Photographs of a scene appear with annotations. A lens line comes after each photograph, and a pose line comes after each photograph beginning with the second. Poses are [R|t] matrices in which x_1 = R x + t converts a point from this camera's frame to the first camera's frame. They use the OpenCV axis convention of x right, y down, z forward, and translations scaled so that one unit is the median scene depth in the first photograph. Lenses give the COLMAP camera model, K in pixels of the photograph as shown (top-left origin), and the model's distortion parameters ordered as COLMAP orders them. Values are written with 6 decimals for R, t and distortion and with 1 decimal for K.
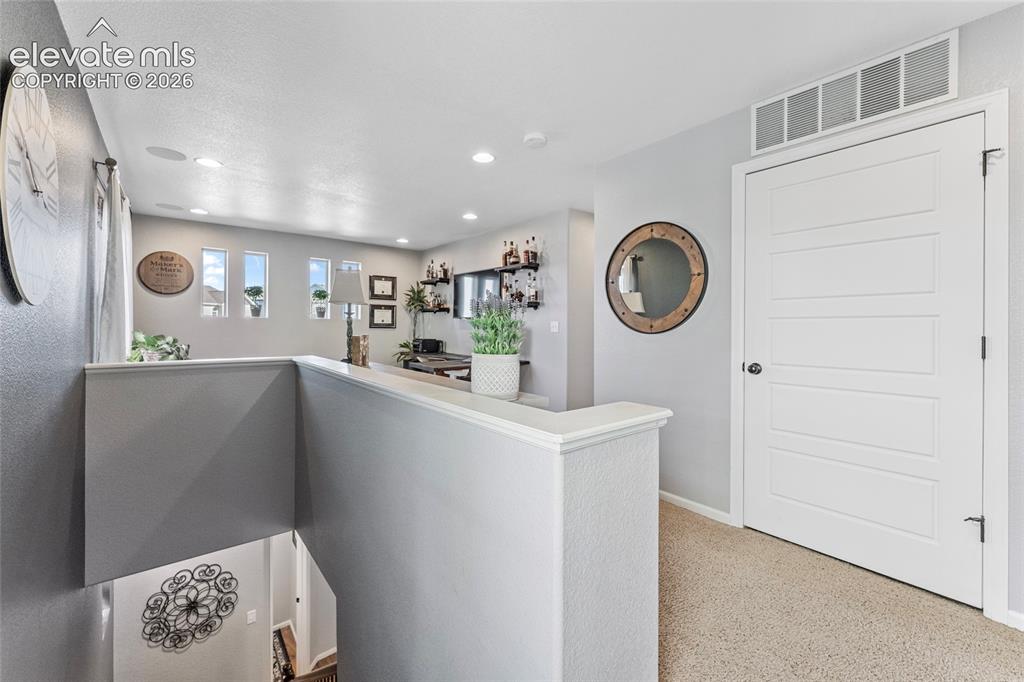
lens RADIAL K [[408.7, 0, 509.0], [0, 408.7, 330.4], [0, 0, 1]] dist [0.011284, -0.000160]
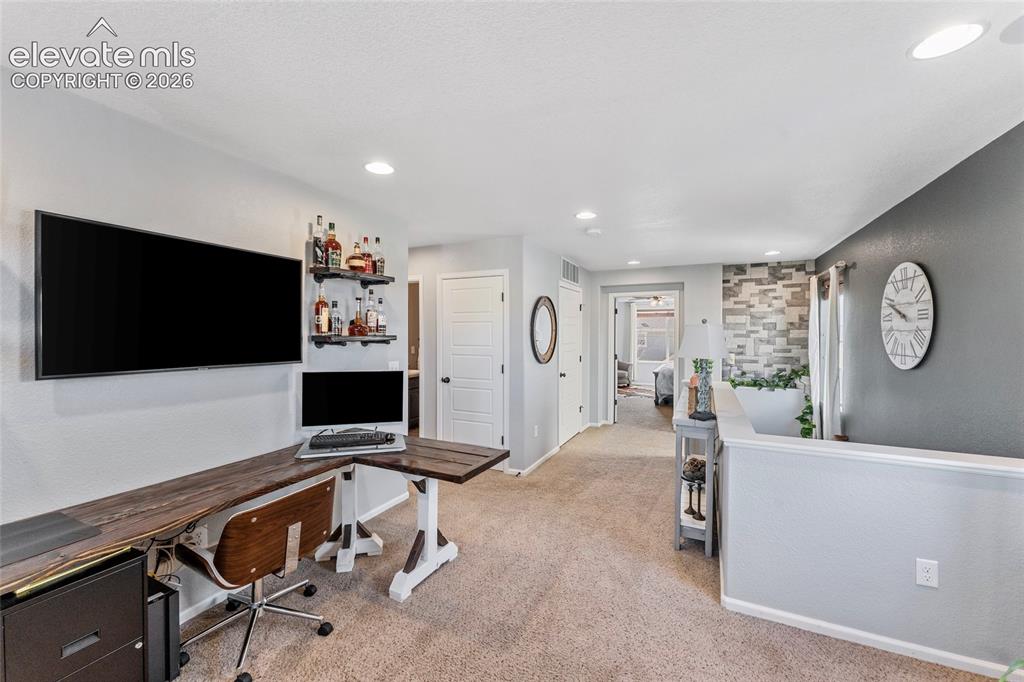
lens RADIAL K [[408.7, 0, 534.7], [0, 408.7, 334.9], [0, 0, 1]] dist [0.011284, -0.000160]
pose [[-0.460251, -0.012928, 0.887695, -0.498556], [0.003634, 0.999858, 0.016445, -0.057743], [-0.887782, 0.010794, -0.460138, 0.808603]]
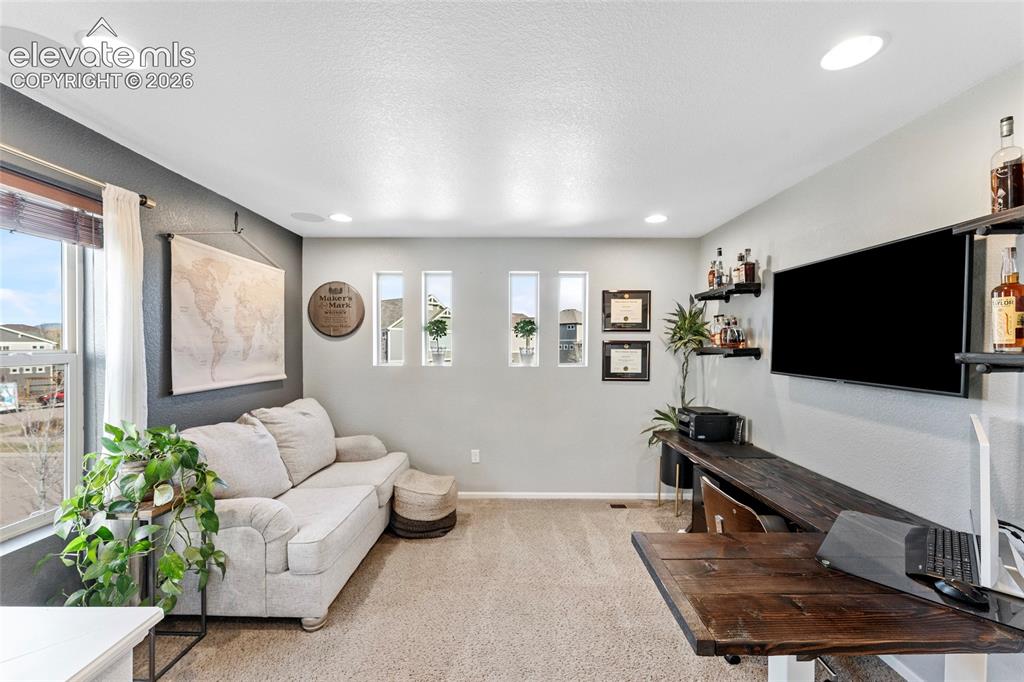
lens RADIAL K [[408.7, 0, 508.8], [0, 408.7, 342.9], [0, 0, 1]] dist [0.011284, -0.000160]
pose [[0.768932, -0.004602, -0.639314, -0.068167], [-0.007616, 0.999837, -0.016357, -0.049578], [0.639285, 0.017446, 0.768772, 0.460969]]
